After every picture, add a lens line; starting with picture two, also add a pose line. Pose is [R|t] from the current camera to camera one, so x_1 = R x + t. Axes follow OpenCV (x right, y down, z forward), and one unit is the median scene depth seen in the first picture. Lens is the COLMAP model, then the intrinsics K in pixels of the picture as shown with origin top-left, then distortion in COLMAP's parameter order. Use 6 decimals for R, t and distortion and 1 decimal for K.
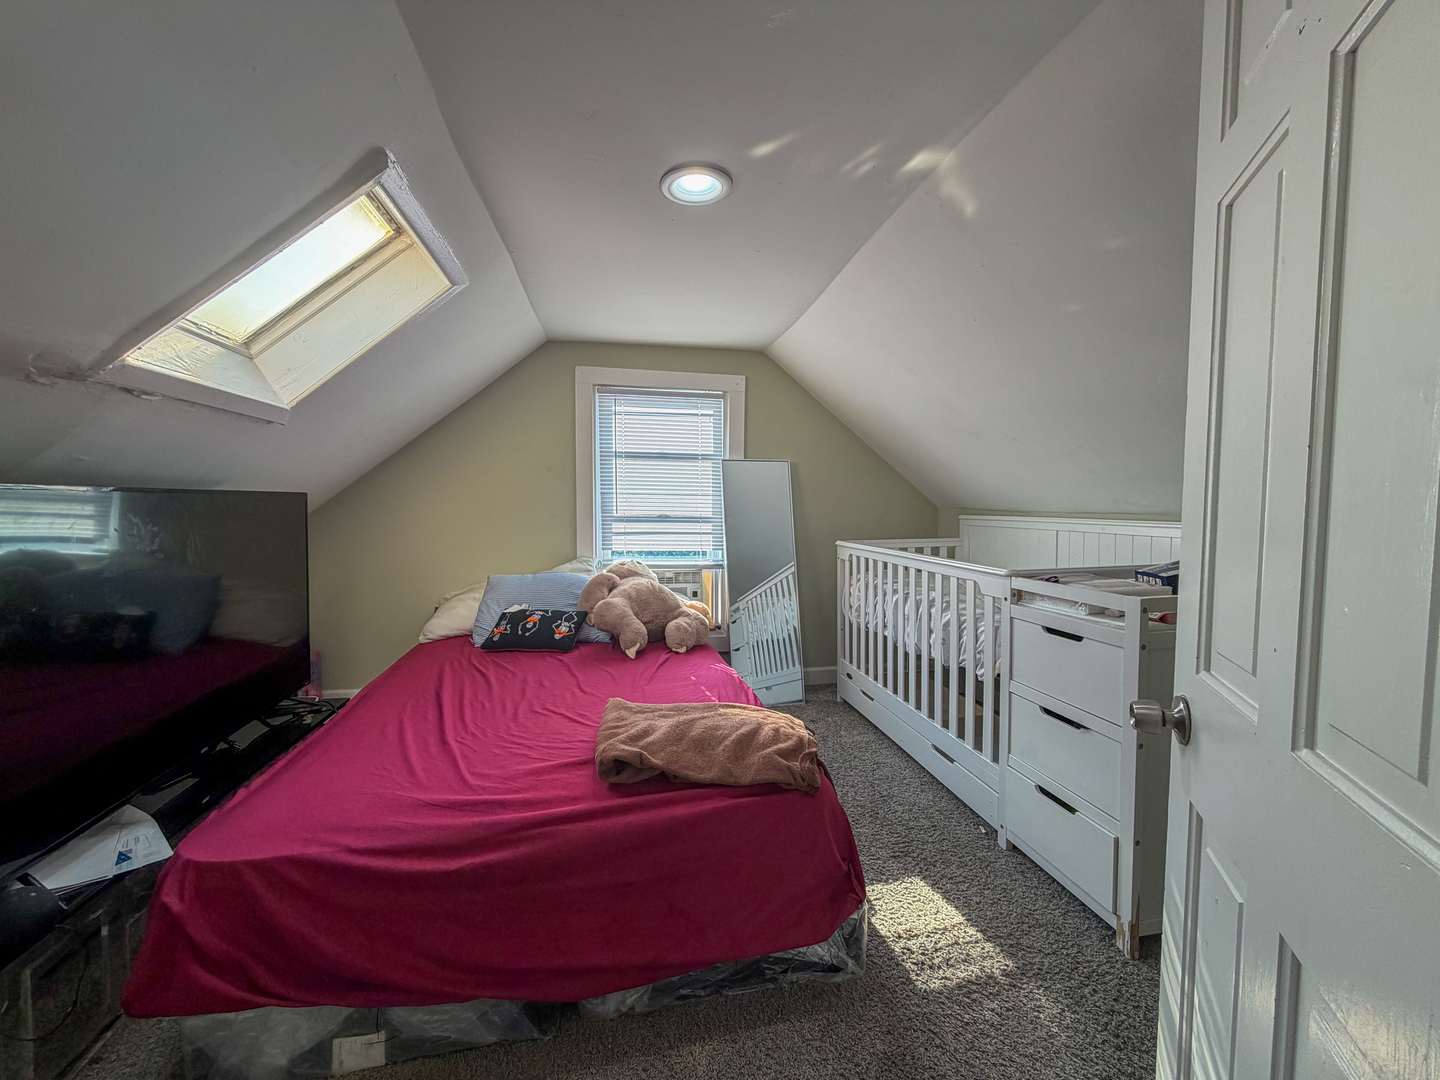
lens RADIAL K [[569.3, 0, 726.2], [0, 569.3, 539.1], [0, 0, 1]] dist [-0.003264, -0.000072]
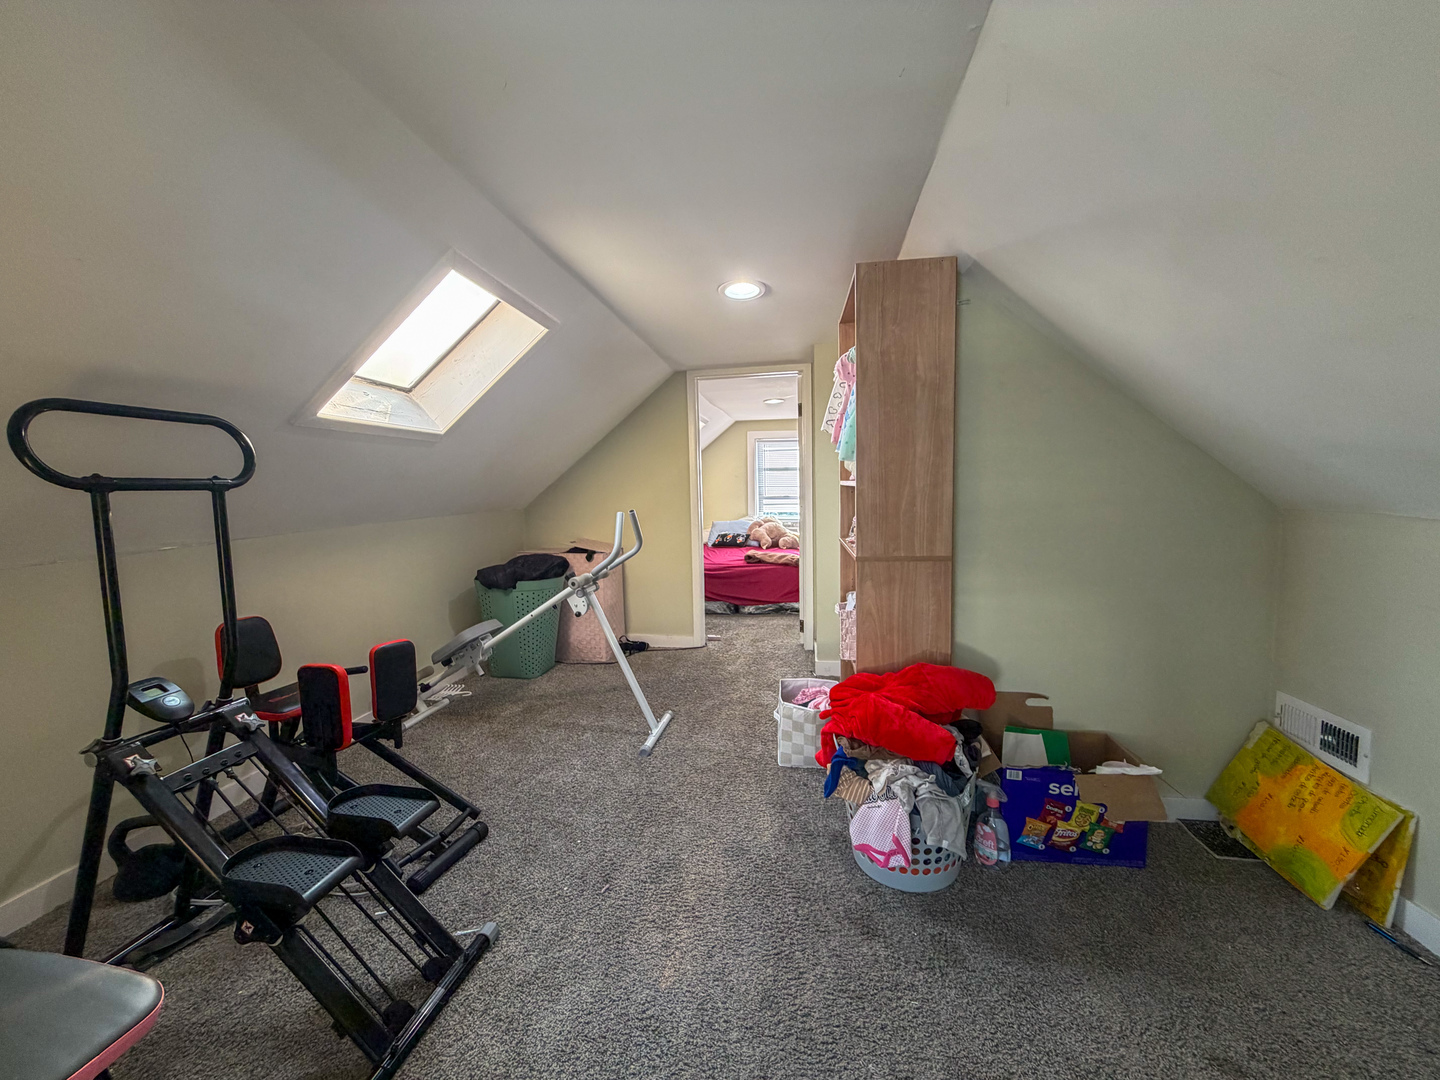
lens RADIAL K [[569.3, 0, 715.1], [0, 569.3, 544.3], [0, 0, 1]] dist [-0.003264, -0.000072]
pose [[0.938534, 0.014495, -0.344883, 0.491634], [0.000471, 0.999063, 0.043272, 0.062259], [0.345187, -0.040774, 0.937648, -1.451945]]
